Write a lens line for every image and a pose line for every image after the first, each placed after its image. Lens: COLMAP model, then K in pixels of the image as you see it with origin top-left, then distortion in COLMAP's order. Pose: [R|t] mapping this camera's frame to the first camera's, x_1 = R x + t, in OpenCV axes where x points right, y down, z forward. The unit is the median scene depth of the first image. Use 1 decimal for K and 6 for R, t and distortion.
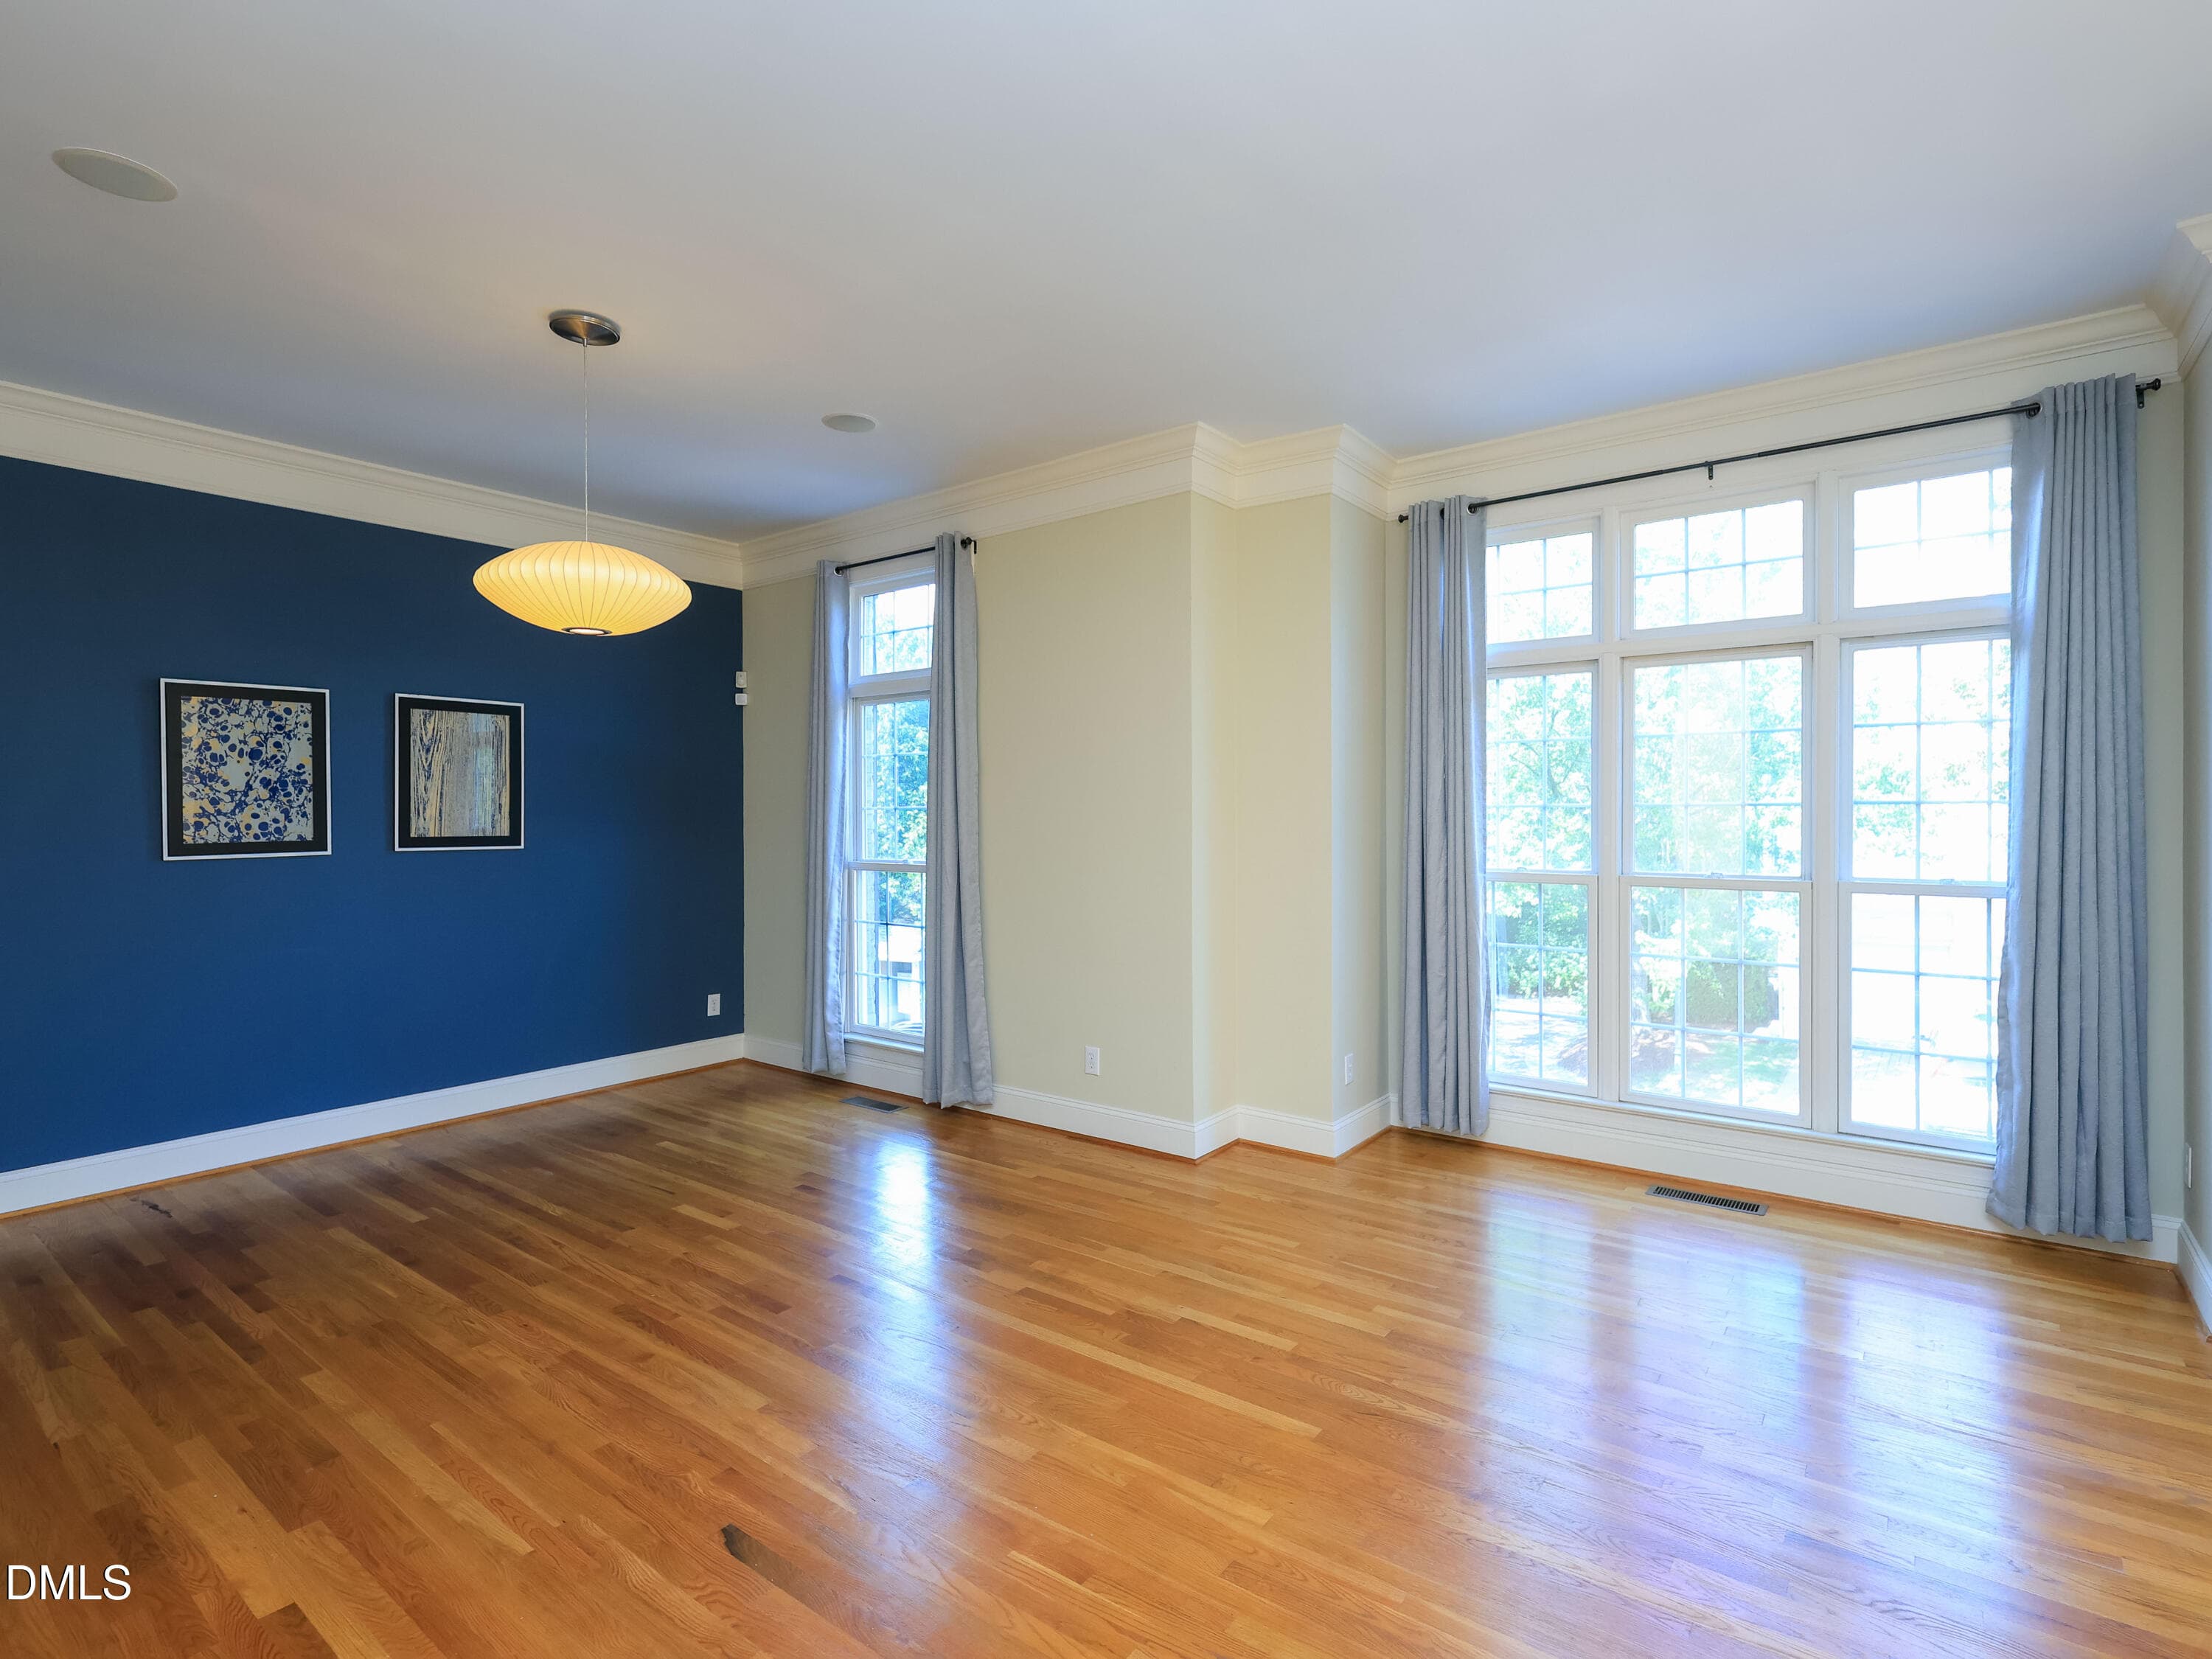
lens RADIAL K [[991.7, 0, 1129.1], [0, 991.7, 841.2], [0, 0, 1]] dist [-0.001381, -0.000085]
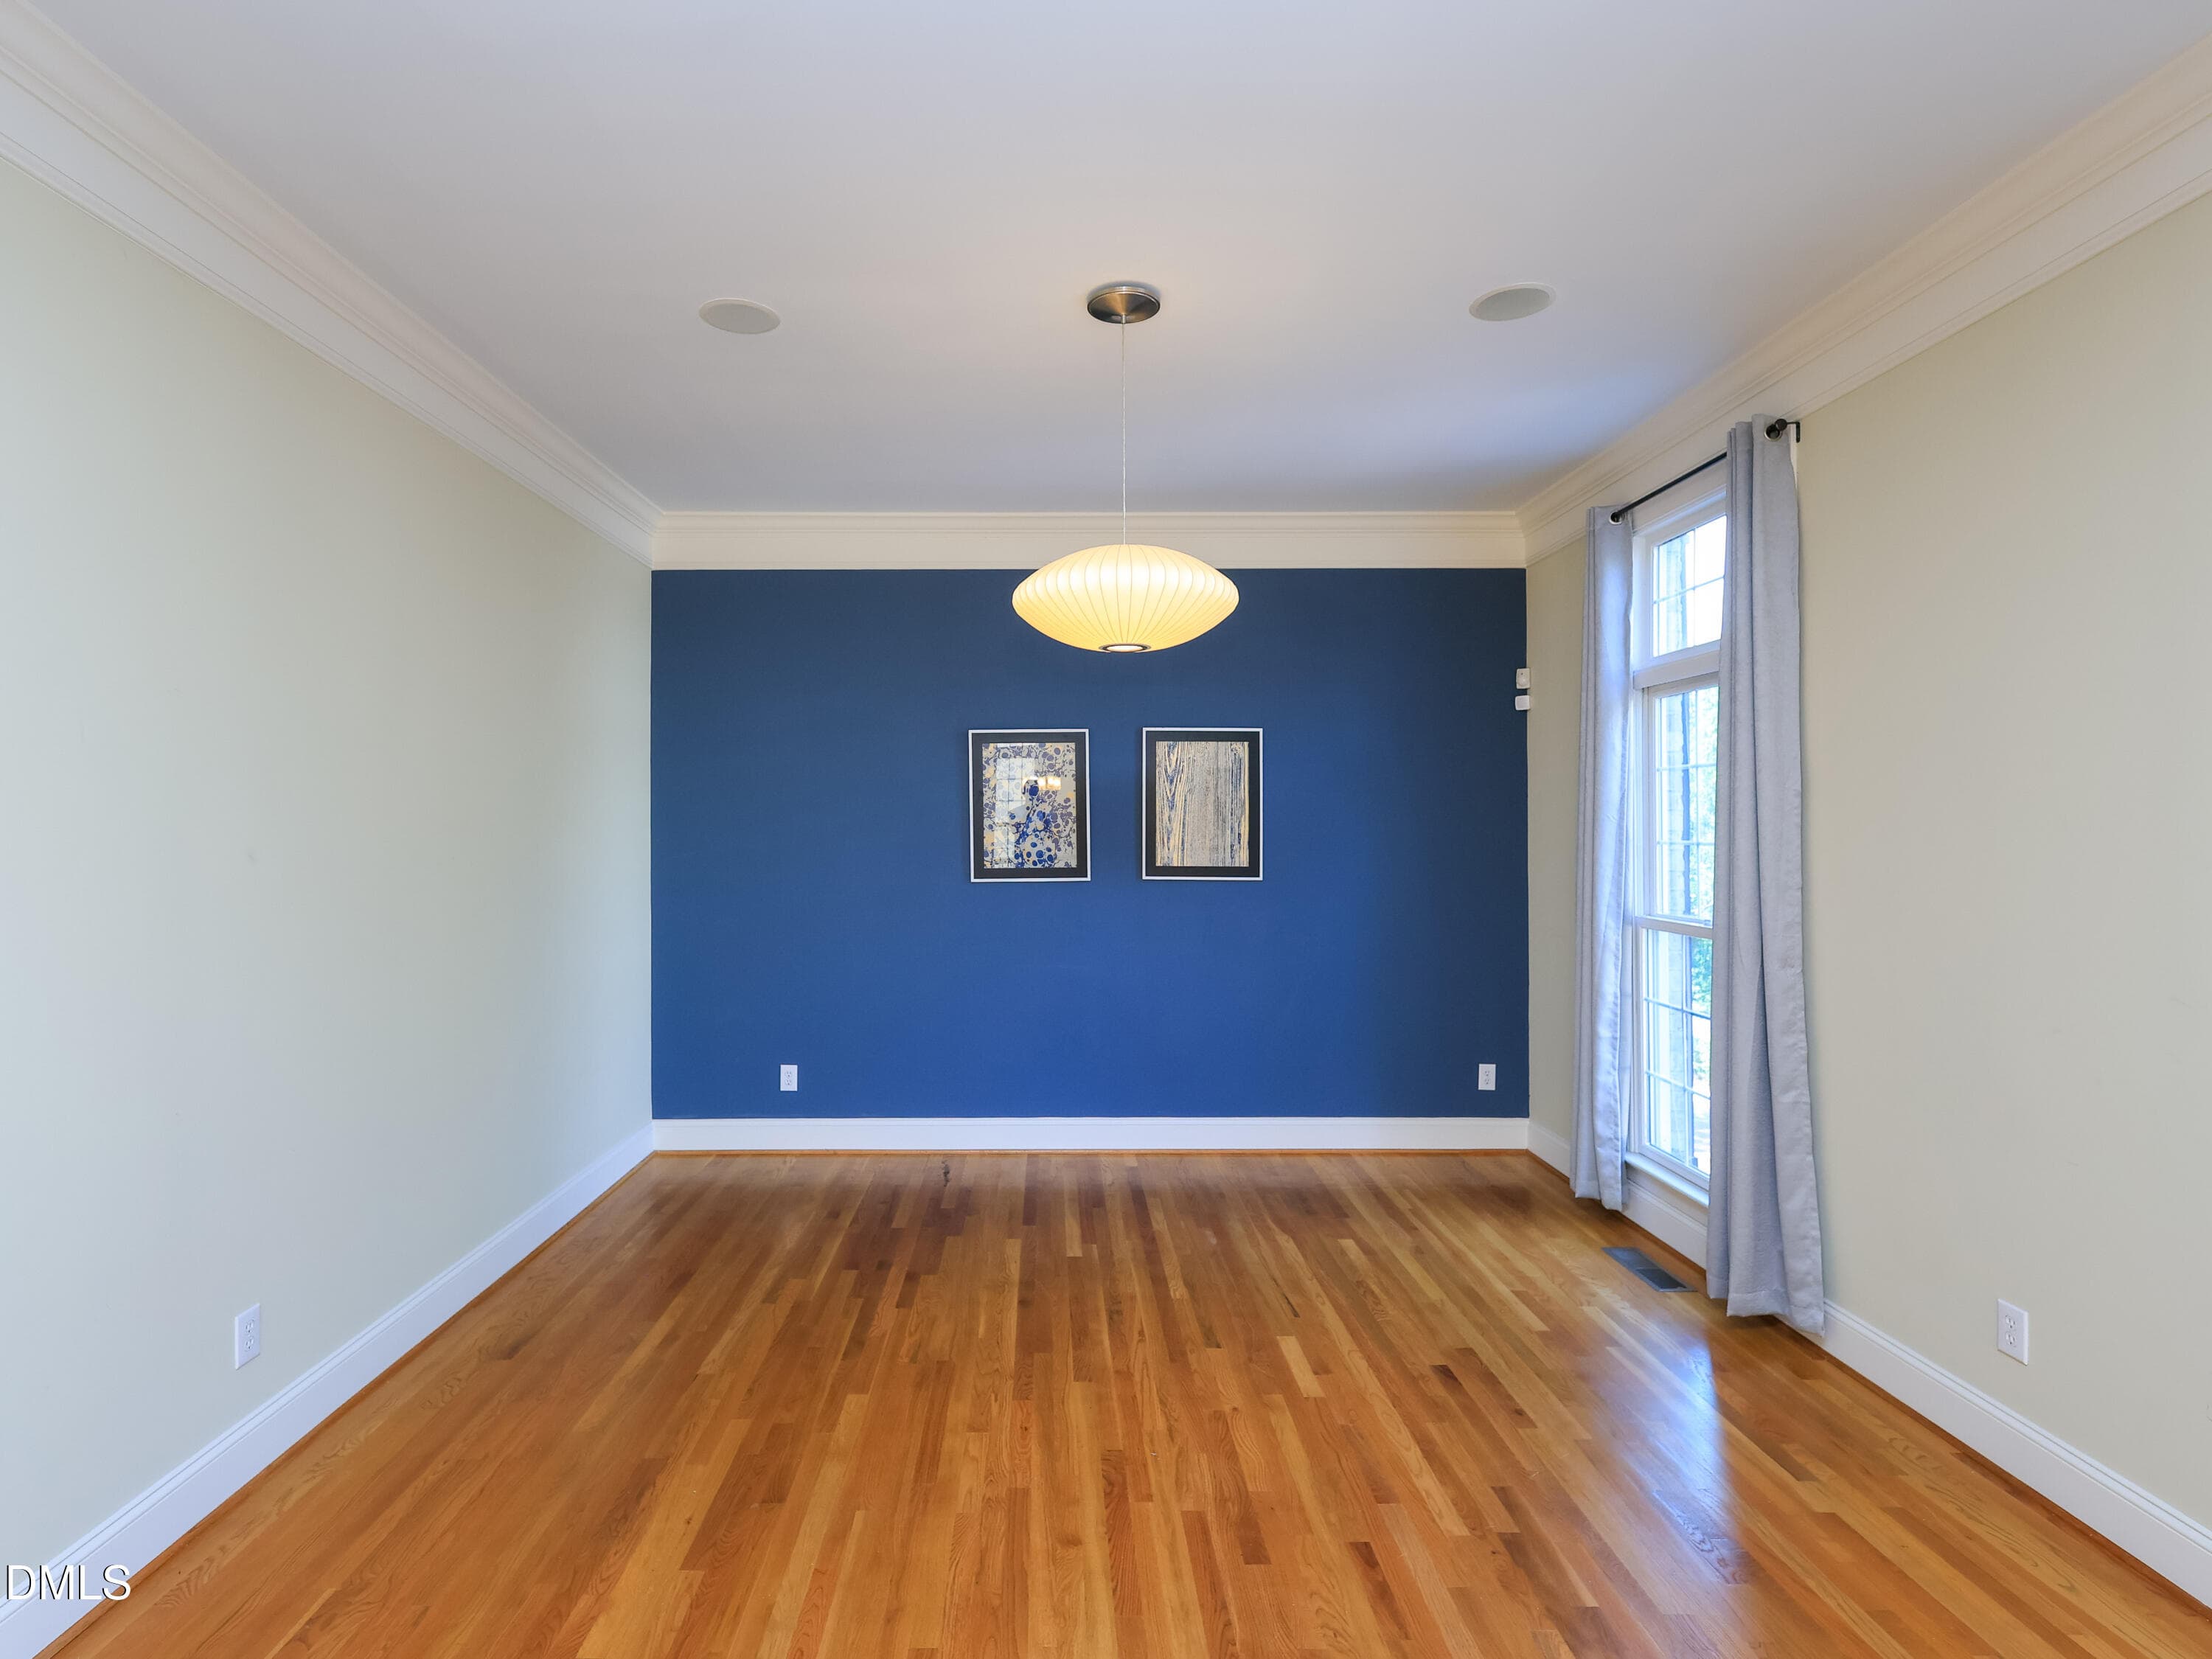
lens RADIAL K [[1081.7, 0, 1106.0], [0, 1081.7, 829.5], [0, 0, 1]] dist [0.001879, 0.000818]
pose [[0.616665, 0.008559, -0.787179, 0.136266], [-0.029220, 0.999501, -0.012023, -0.029849], [0.786683, 0.030415, 0.616607, 0.292466]]
